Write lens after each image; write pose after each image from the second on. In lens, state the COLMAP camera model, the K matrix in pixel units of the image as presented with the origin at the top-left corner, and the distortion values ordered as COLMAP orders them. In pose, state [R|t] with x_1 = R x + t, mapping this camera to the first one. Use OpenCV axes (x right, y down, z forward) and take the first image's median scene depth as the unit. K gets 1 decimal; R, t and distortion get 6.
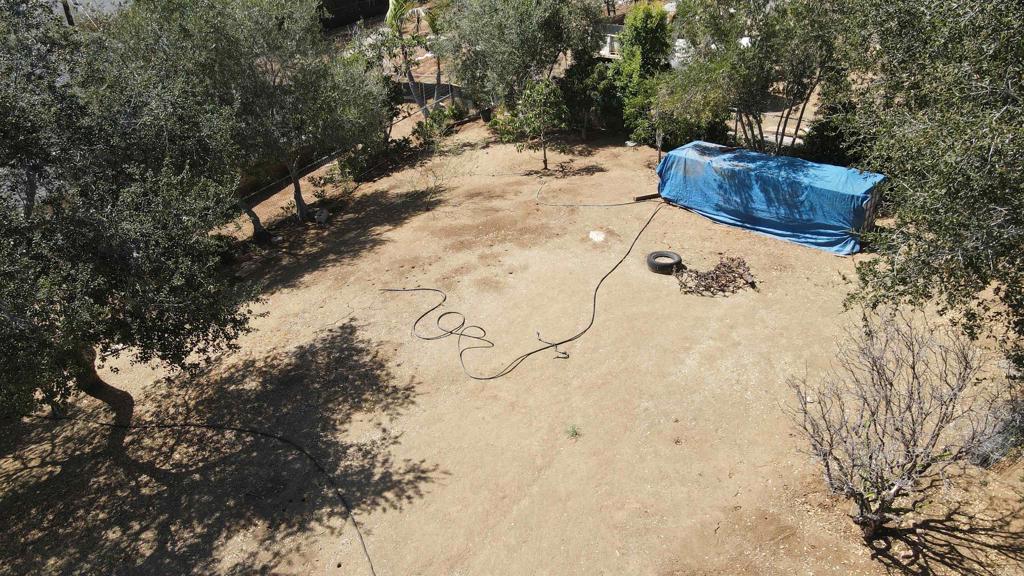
lens RADIAL K [[744.5, 0, 512.0], [0, 744.5, 288.0], [0, 0, 1]] dist [-0.002899, 0.036000]
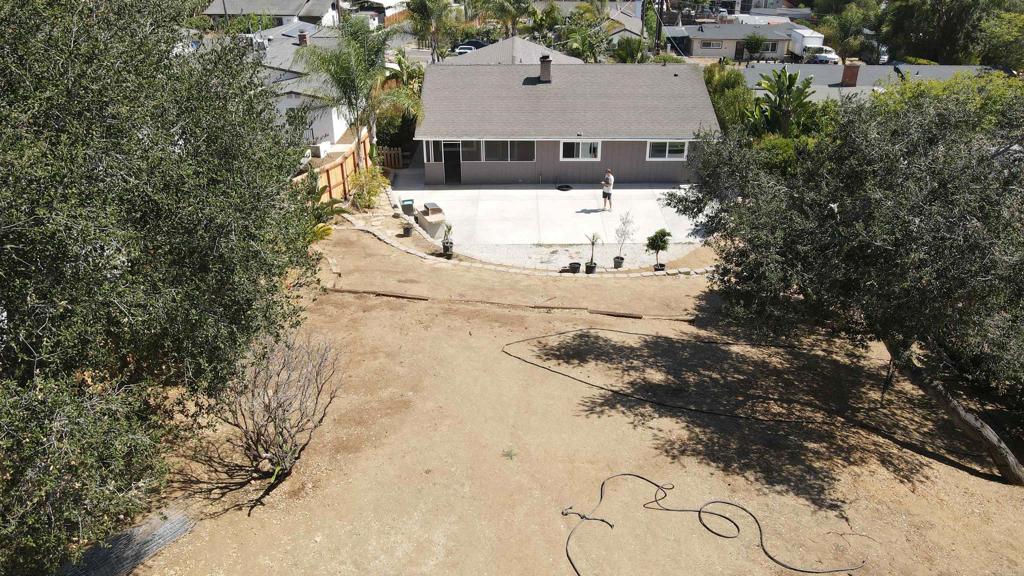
lens RADIAL K [[744.5, 0, 512.0], [0, 744.5, 288.0], [0, 0, 1]] dist [-0.002899, 0.036000]
pose [[-0.876913, 0.224527, -0.424984, 0.560526], [-0.206297, 0.622786, 0.754704, -0.933607], [0.434126, 0.749483, -0.499810, 1.467123]]
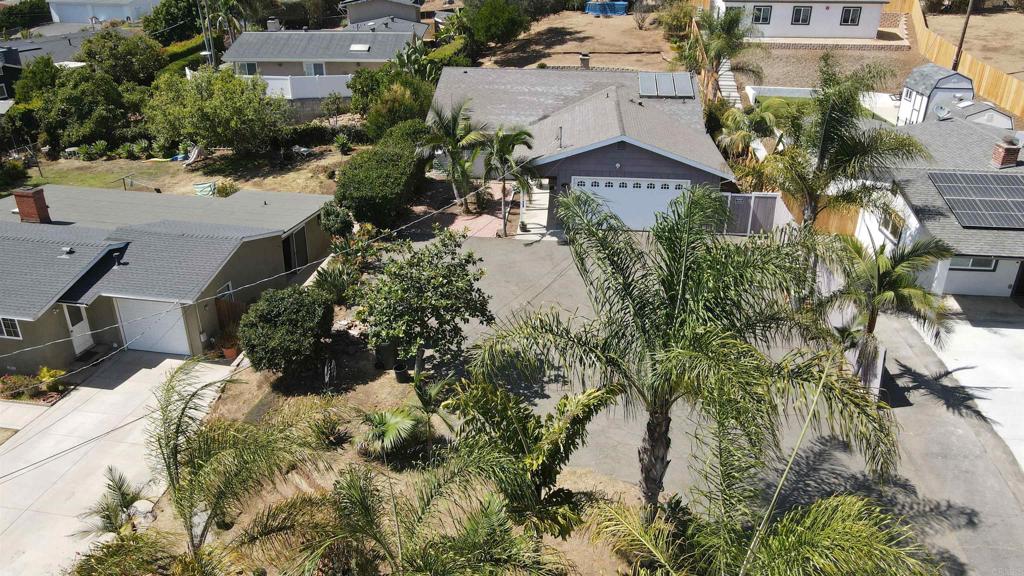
lens RADIAL K [[744.5, 0, 512.0], [0, 744.5, 288.0], [0, 0, 1]] dist [-0.002899, 0.036000]
pose [[0.911798, -0.165205, 0.375940, -3.906220], [0.173695, 0.984733, 0.011460, 2.514082], [-0.372094, 0.054849, 0.926573, -5.316259]]
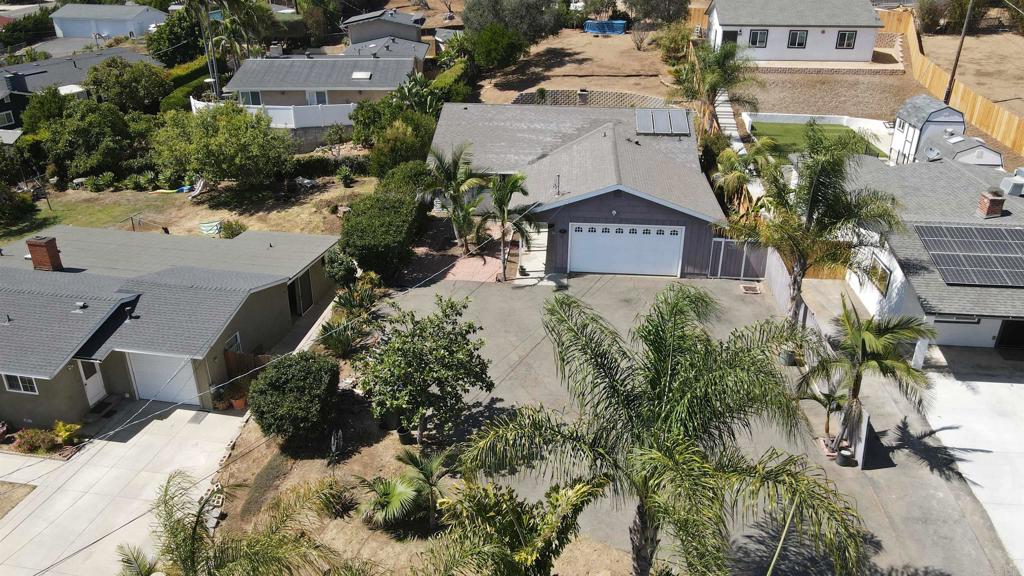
lens RADIAL K [[744.5, 0, 512.0], [0, 744.5, 288.0], [0, 0, 1]] dist [-0.002899, 0.036000]
pose [[0.911968, -0.170281, 0.373254, -3.894611], [0.176631, 0.984123, 0.017401, 2.289545], [-0.370291, 0.050059, 0.927566, -5.417951]]
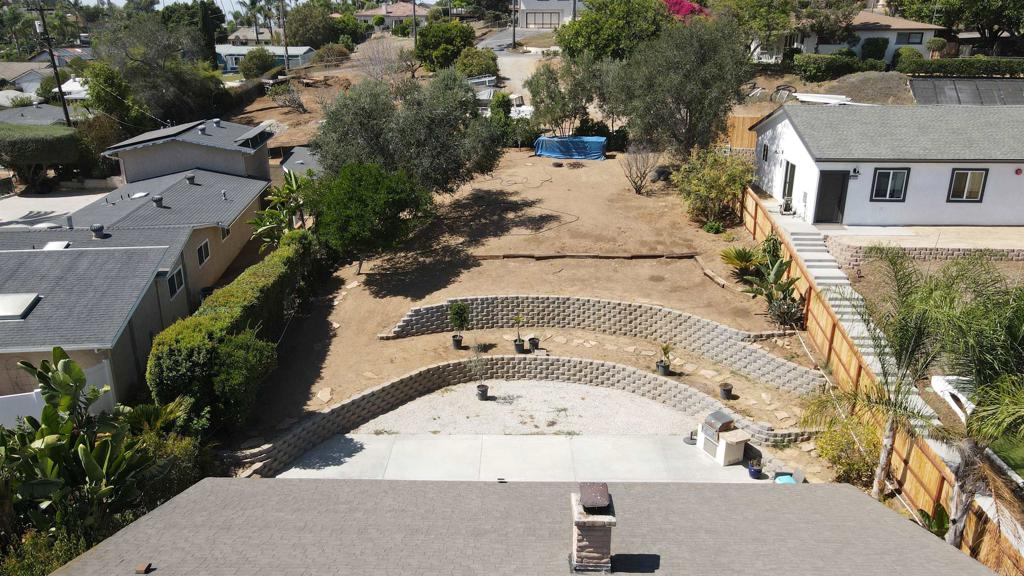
lens RADIAL K [[744.5, 0, 512.0], [0, 744.5, 288.0], [0, 0, 1]] dist [-0.002899, 0.036000]
pose [[0.875169, -0.154549, 0.458469, -2.151849], [0.209036, 0.975383, -0.070228, 0.961201], [-0.436329, 0.157298, 0.885931, -2.385105]]
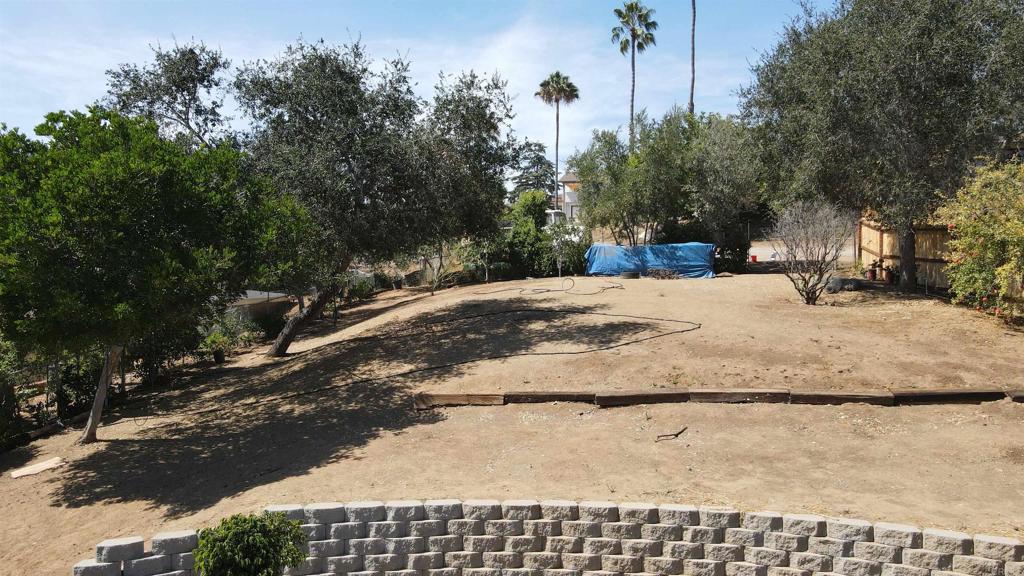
lens RADIAL K [[744.5, 0, 512.0], [0, 744.5, 288.0], [0, 0, 1]] dist [-0.002899, 0.036000]
pose [[0.903831, 0.003810, 0.427872, -1.092346], [0.181597, 0.902023, -0.391634, 0.882746], [-0.387442, 0.431671, 0.814585, -0.401853]]
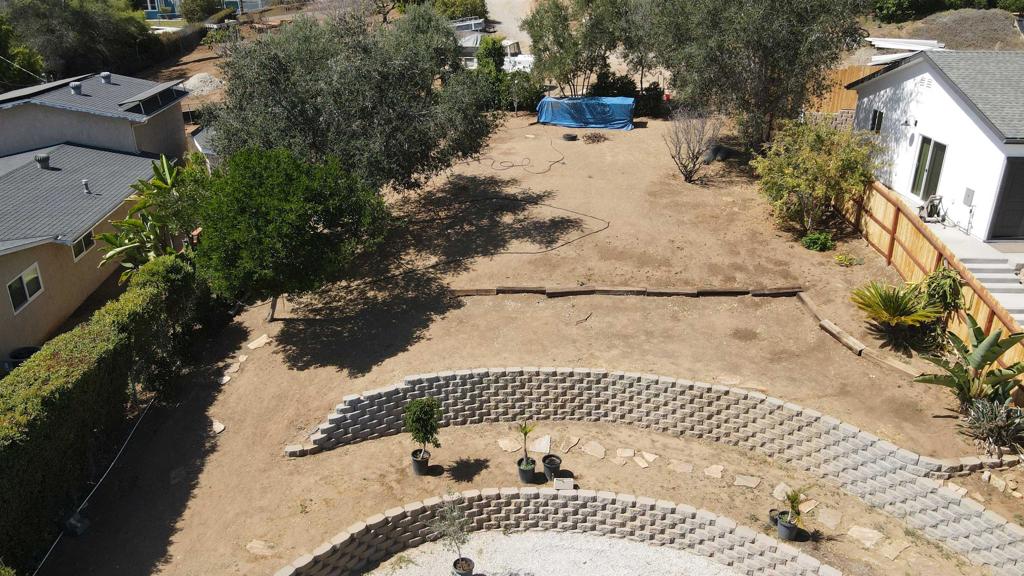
lens RADIAL K [[744.5, 0, 512.0], [0, 744.5, 288.0], [0, 0, 1]] dist [-0.002899, 0.036000]
pose [[0.868164, -0.186635, 0.459846, -1.565284], [0.214283, 0.976738, -0.008132, 0.587013], [-0.447631, 0.105598, 0.887961, -1.329605]]
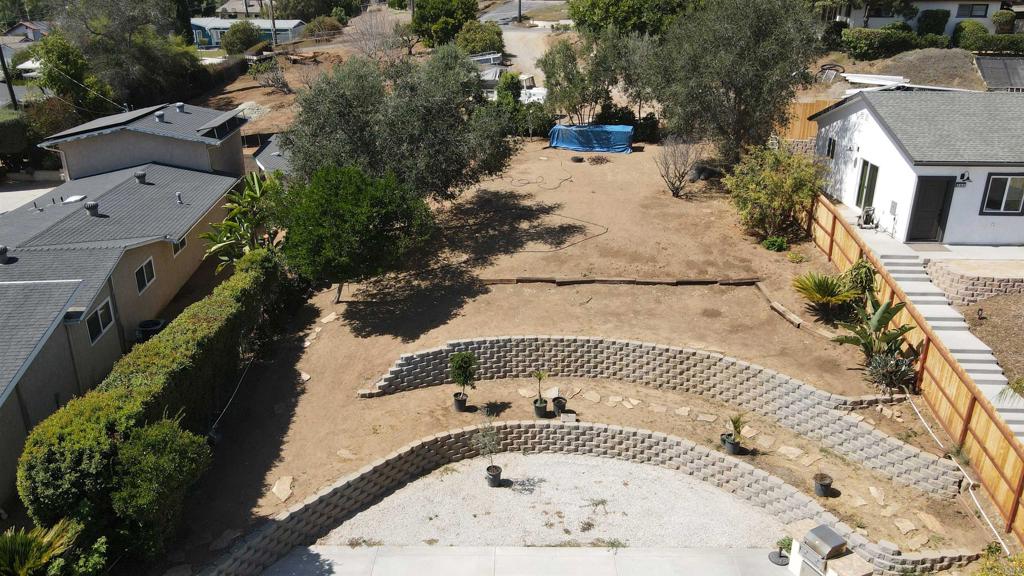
lens RADIAL K [[744.5, 0, 512.0], [0, 744.5, 288.0], [0, 0, 1]] dist [-0.002899, 0.036000]
pose [[0.875718, -0.166442, 0.453228, -1.865966], [0.206762, 0.977552, -0.040508, 0.704387], [-0.436312, 0.129184, 0.890474, -1.803355]]
